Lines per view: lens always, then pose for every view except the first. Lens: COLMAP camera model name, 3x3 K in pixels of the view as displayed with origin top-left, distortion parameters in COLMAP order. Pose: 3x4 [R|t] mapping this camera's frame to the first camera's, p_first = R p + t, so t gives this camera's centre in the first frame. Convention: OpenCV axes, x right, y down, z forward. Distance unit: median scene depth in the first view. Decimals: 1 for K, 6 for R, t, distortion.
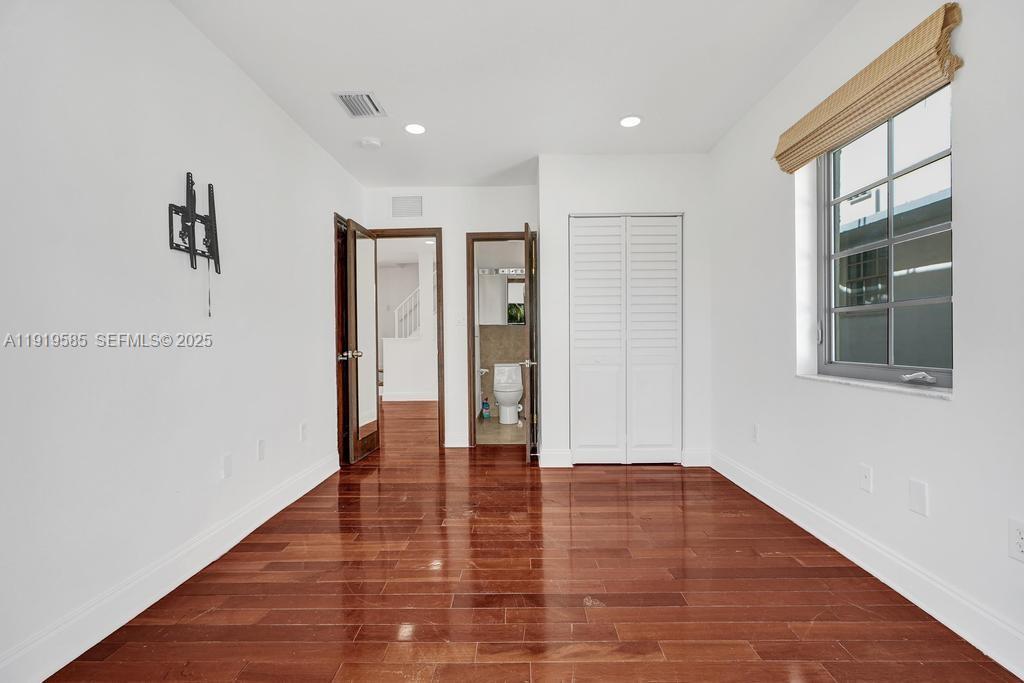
lens RADIAL K [[468.7, 0, 501.4], [0, 468.7, 341.7], [0, 0, 1]] dist [0.005176, 0.003291]
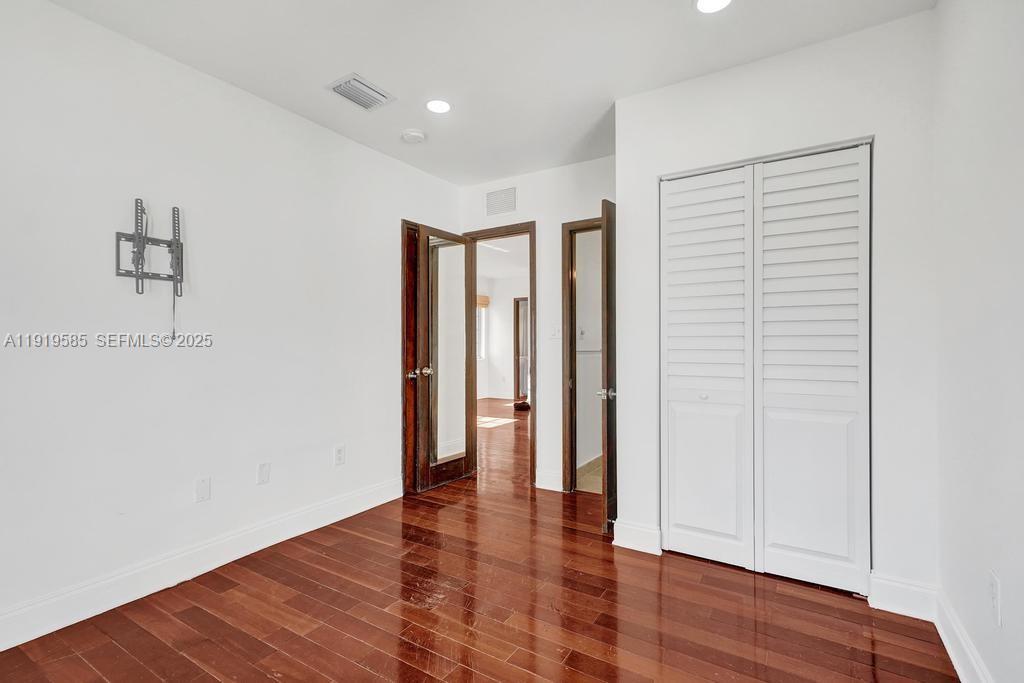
lens RADIAL K [[468.7, 0, 511.9], [0, 468.7, 339.0], [0, 0, 1]] dist [0.005176, 0.003291]
pose [[0.855121, 0.002849, -0.518421, 0.315838], [-0.007974, 0.999939, -0.007657, -0.032658], [0.518367, 0.010681, 0.855091, 0.318367]]
